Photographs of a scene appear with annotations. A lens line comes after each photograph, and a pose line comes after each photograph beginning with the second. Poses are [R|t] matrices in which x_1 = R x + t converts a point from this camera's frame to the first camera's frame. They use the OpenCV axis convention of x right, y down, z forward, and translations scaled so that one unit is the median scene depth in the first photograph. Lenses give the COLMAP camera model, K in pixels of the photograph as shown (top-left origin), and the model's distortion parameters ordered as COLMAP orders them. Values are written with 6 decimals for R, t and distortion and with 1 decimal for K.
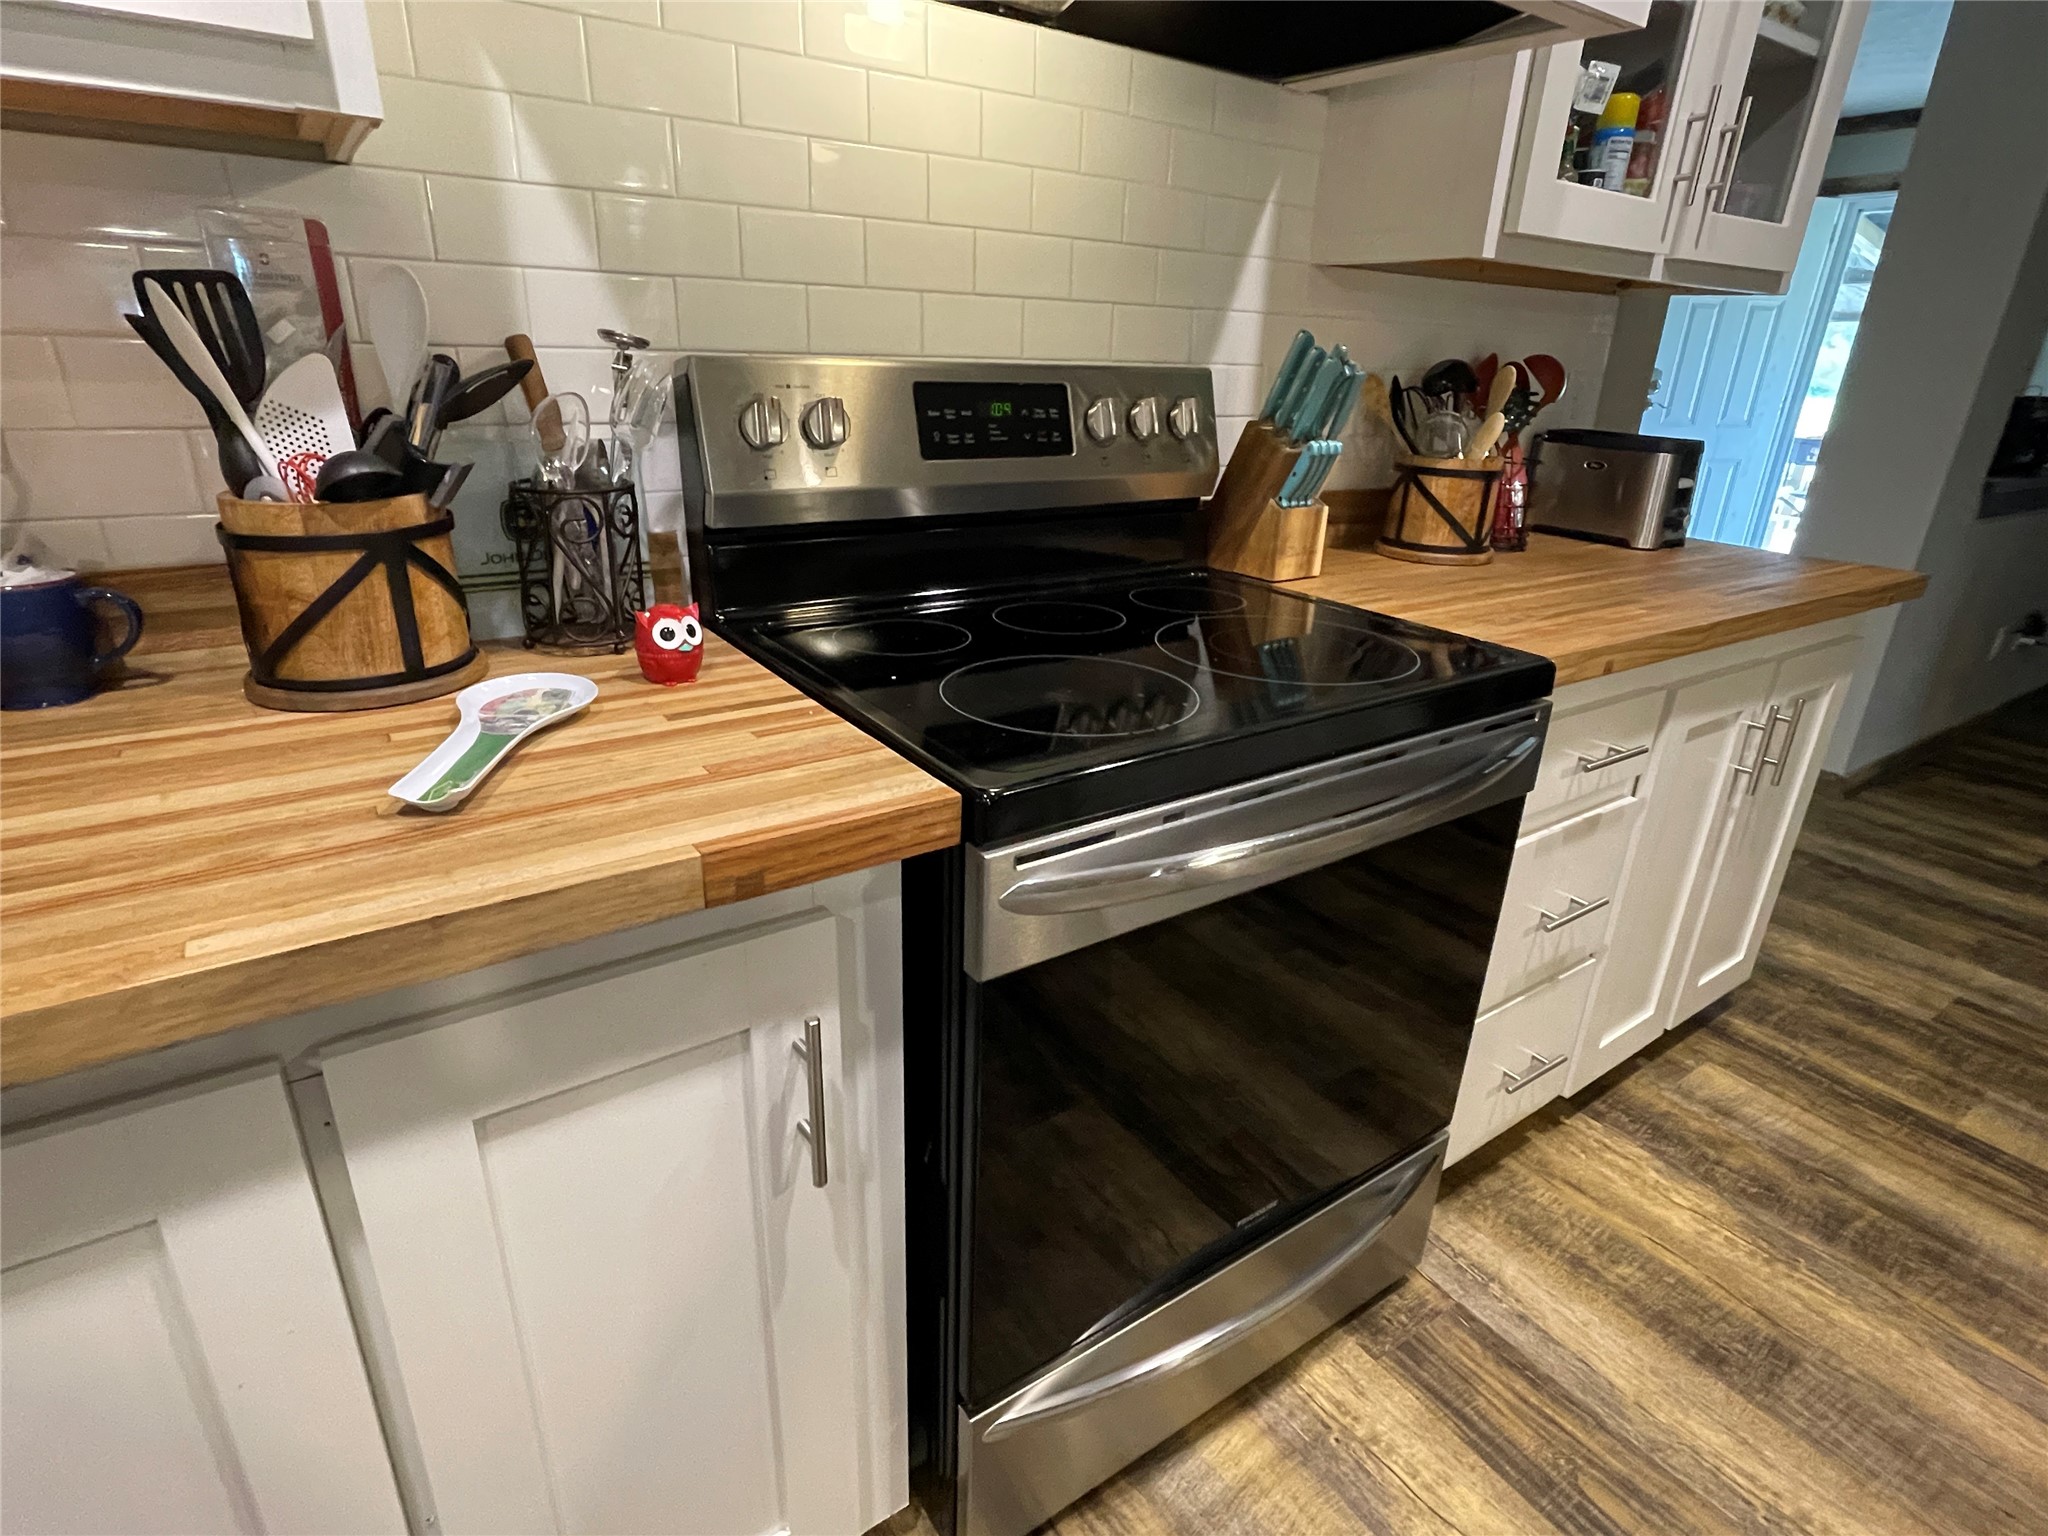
lens RADIAL K [[1038.7, 0, 1028.9], [0, 1038.7, 771.8], [0, 0, 1]] dist [-0.001405, 0.001640]
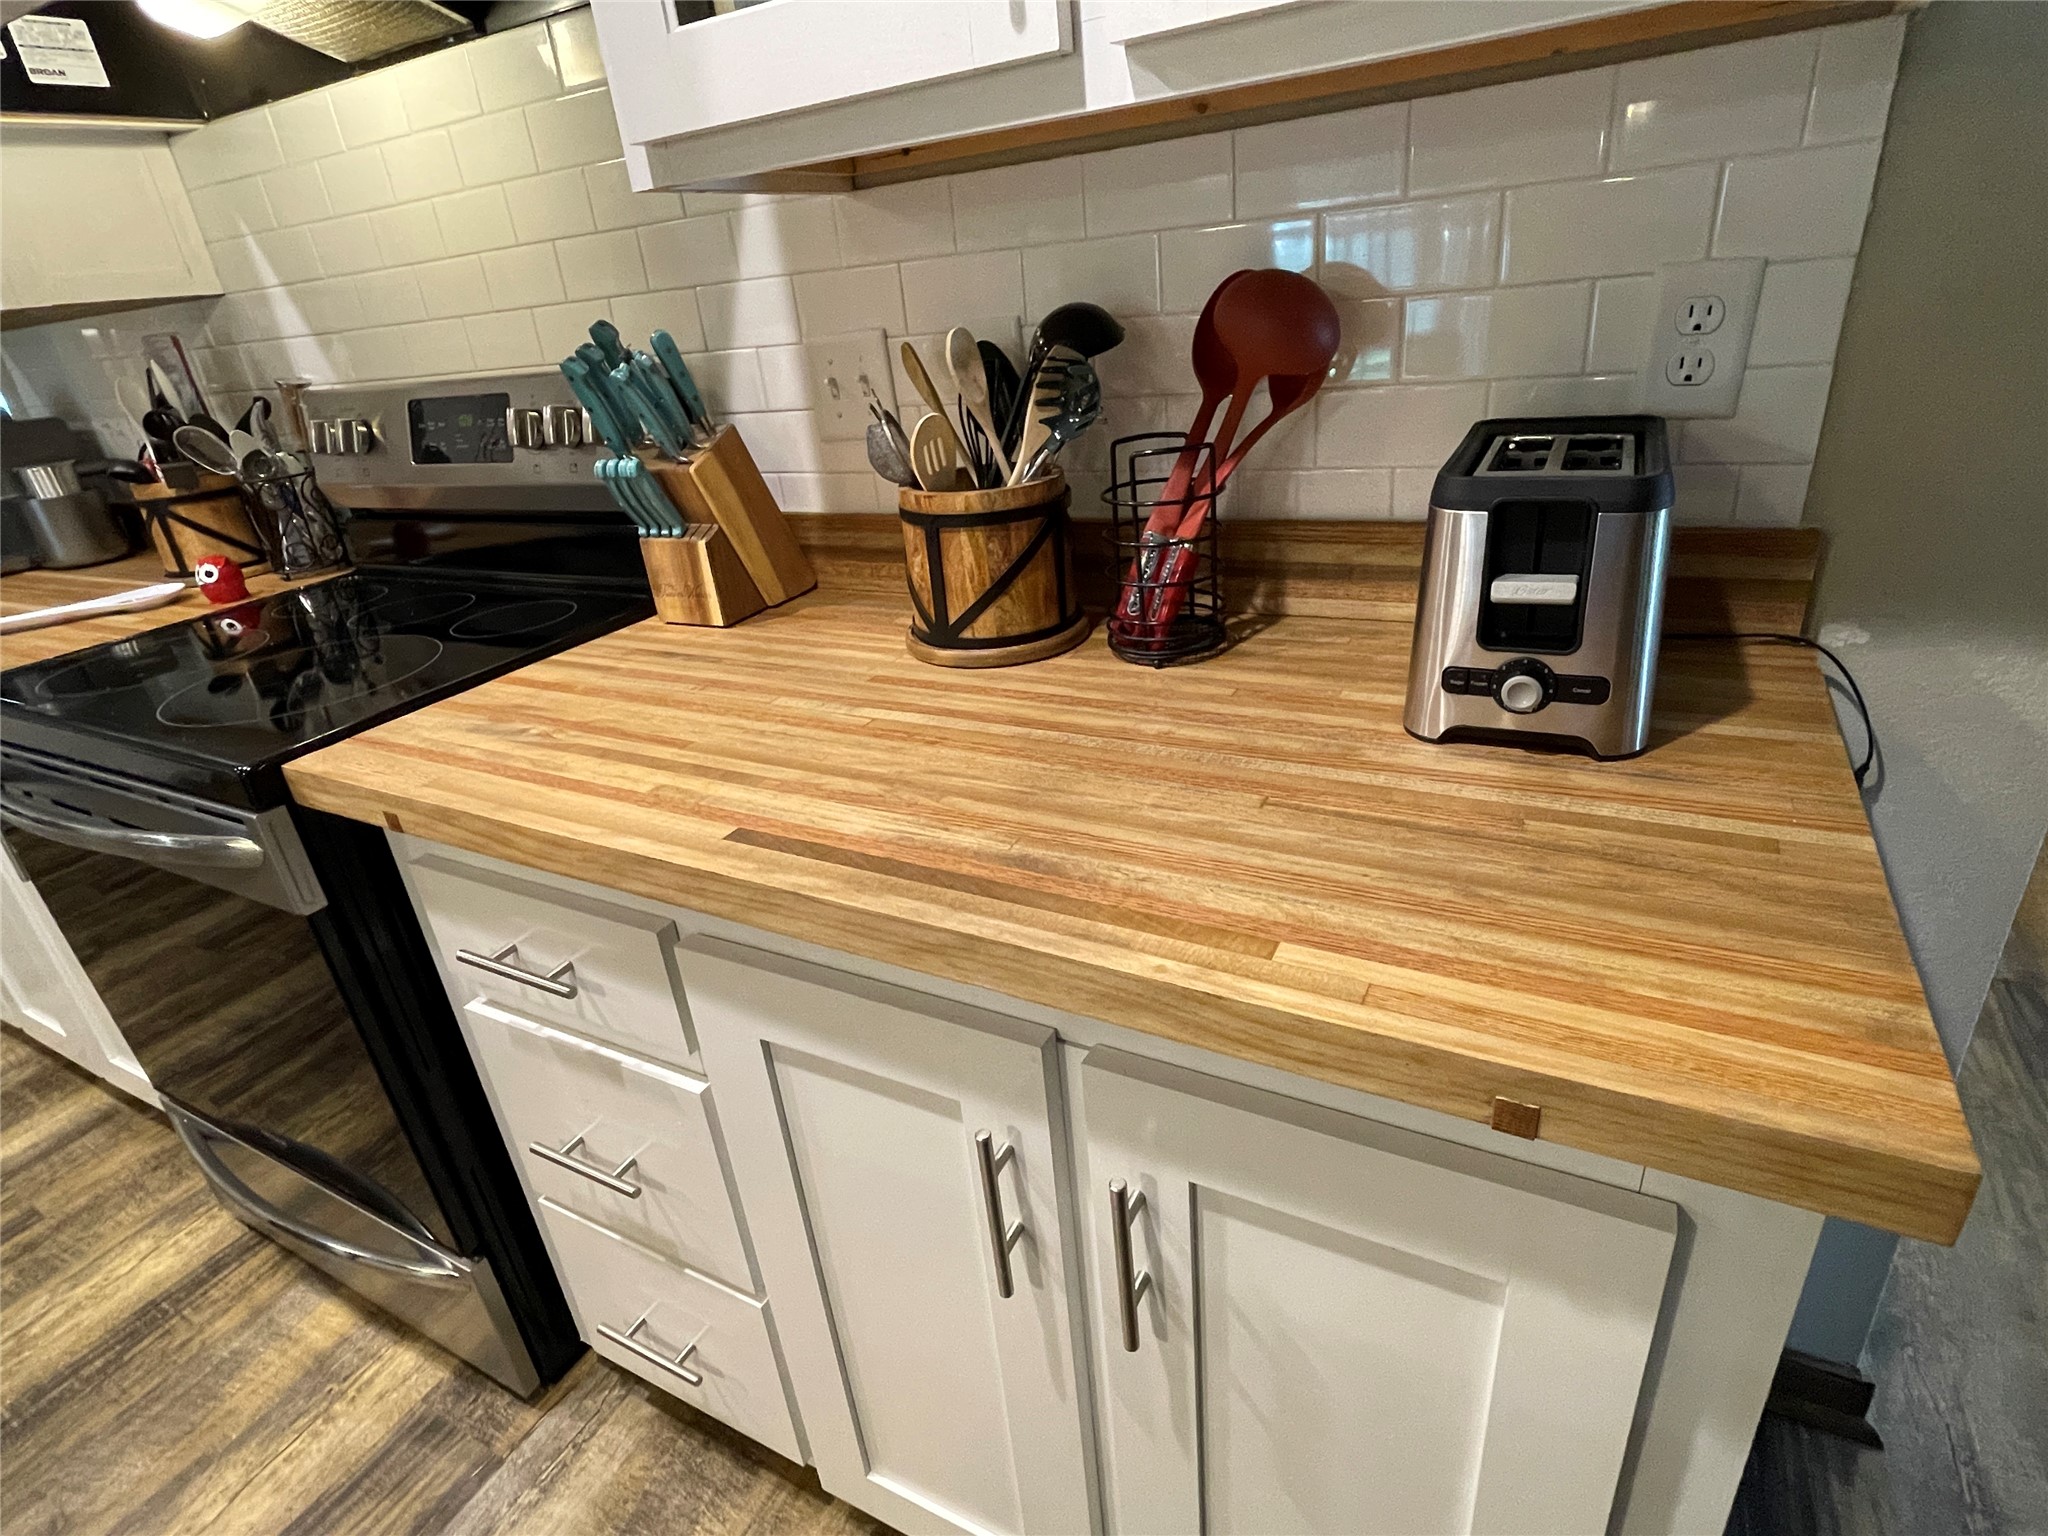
lens RADIAL K [[1038.7, 0, 1027.5], [0, 1038.7, 767.7], [0, 0, 1]] dist [-0.001405, 0.001640]
pose [[0.459798, 0.309785, -0.832238, 1.290317], [-0.226893, 0.947055, 0.227169, -0.383754], [0.858549, 0.084377, 0.505742, 0.976687]]
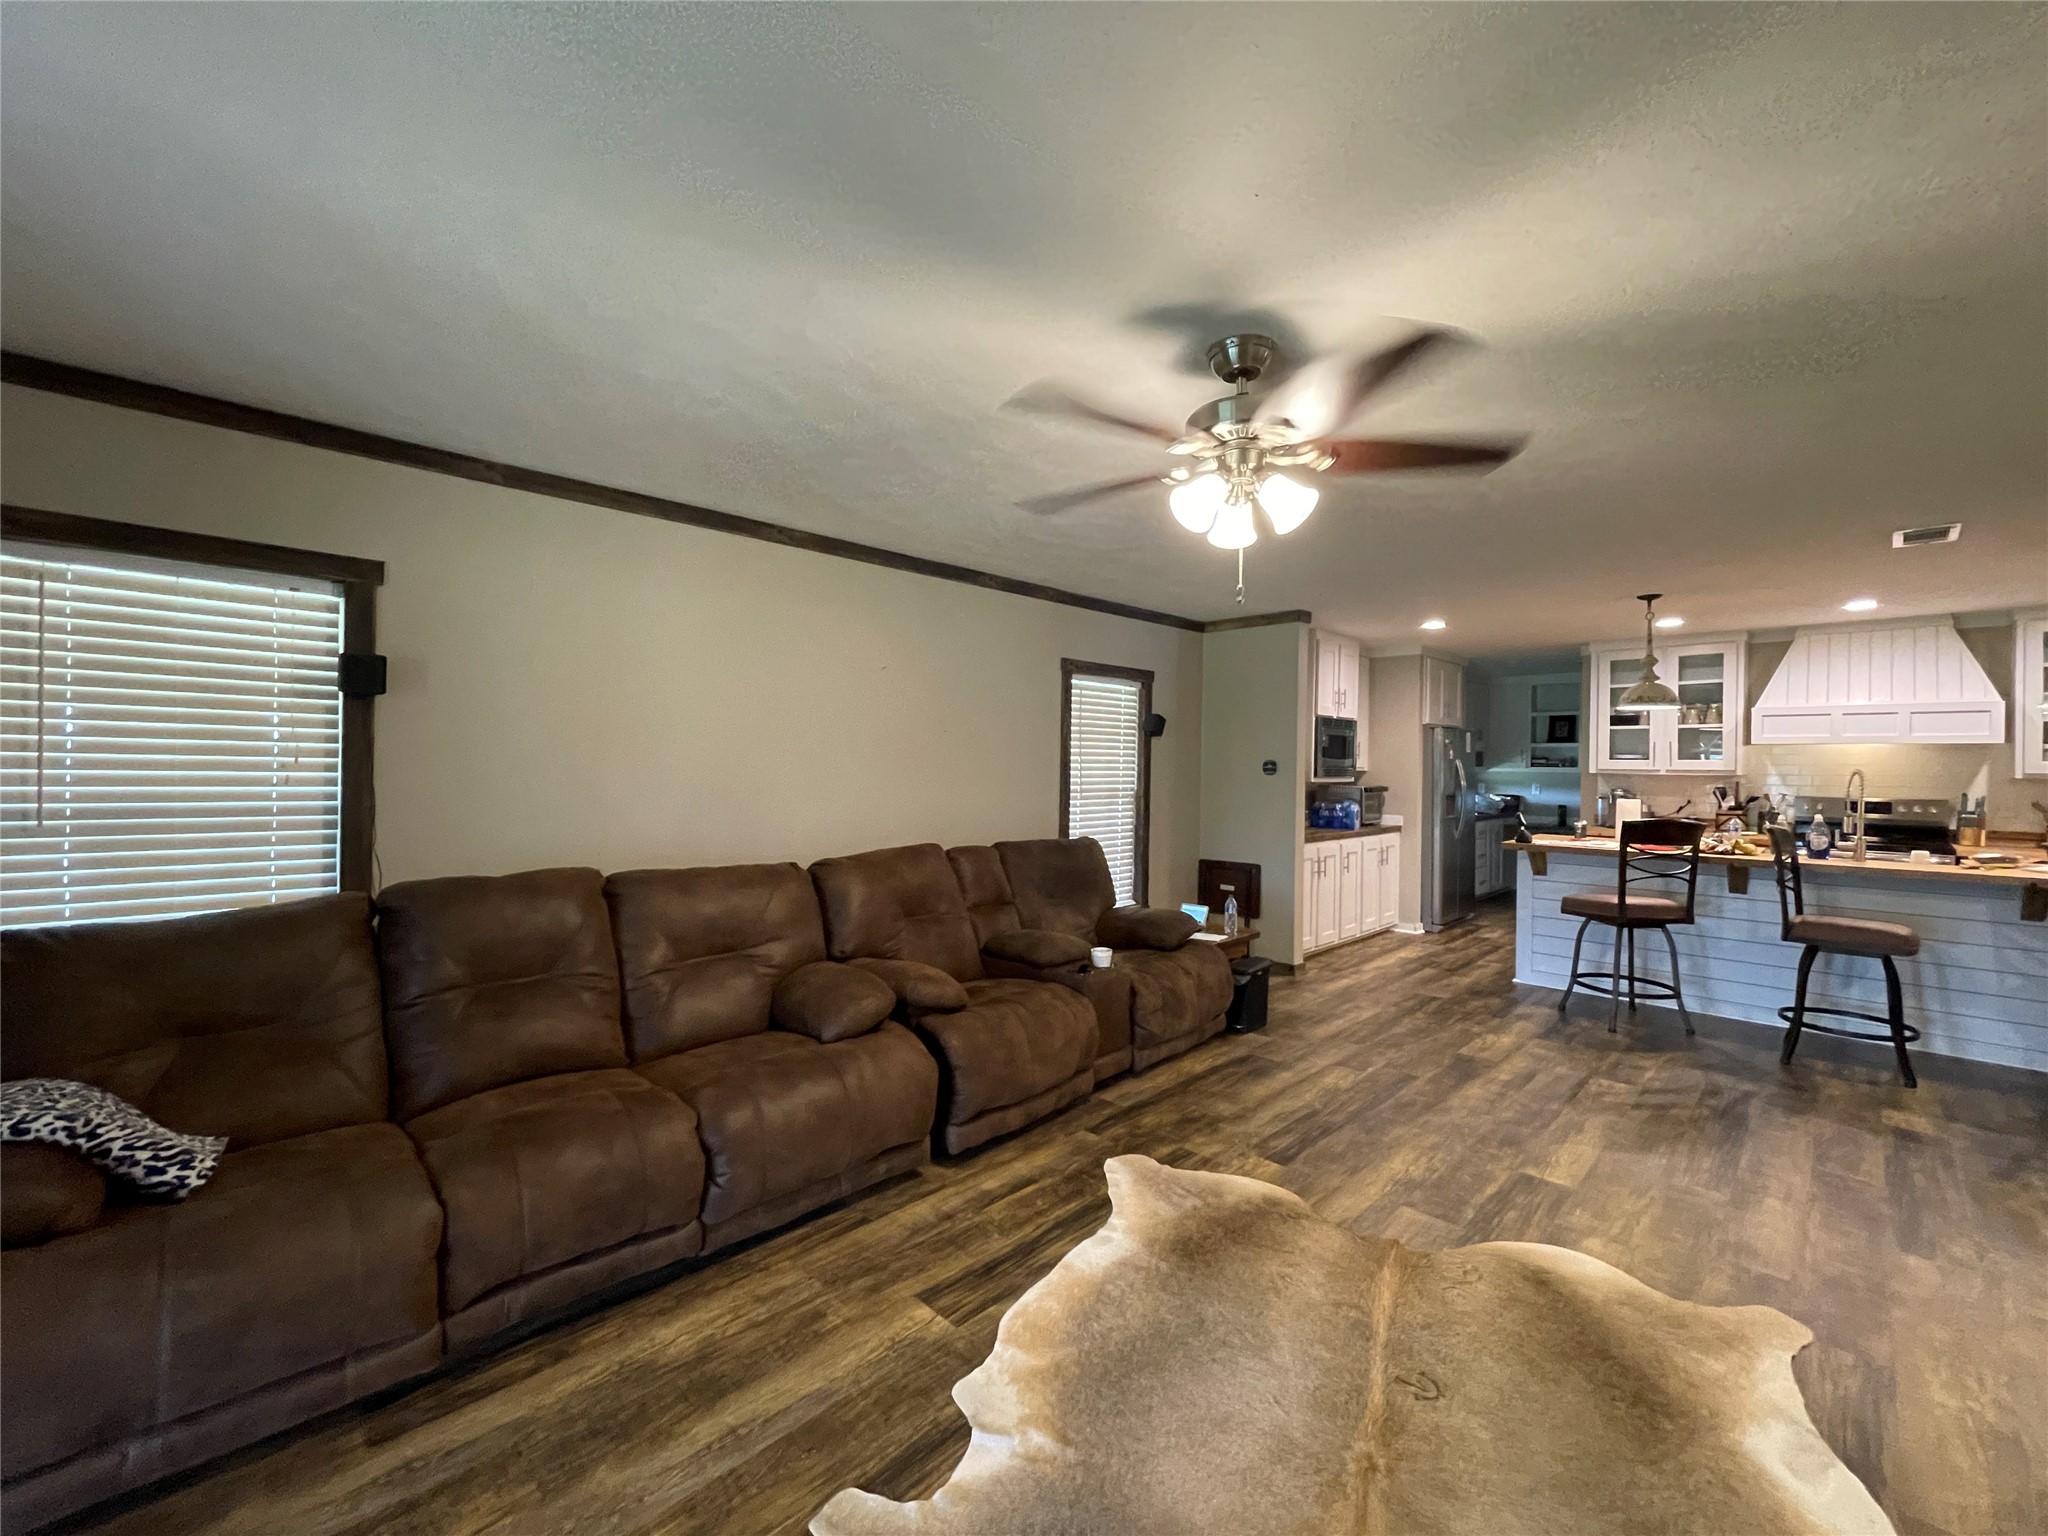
lens RADIAL K [[834.7, 0, 1022.1], [0, 834.7, 765.1], [0, 0, 1]] dist [-0.000845, -0.000254]
pose [[0.186995, -0.023514, -0.982079, 3.438166], [-0.368550, 0.925012, -0.092322, 1.497056], [0.910606, 0.379209, 0.164307, -3.848484]]
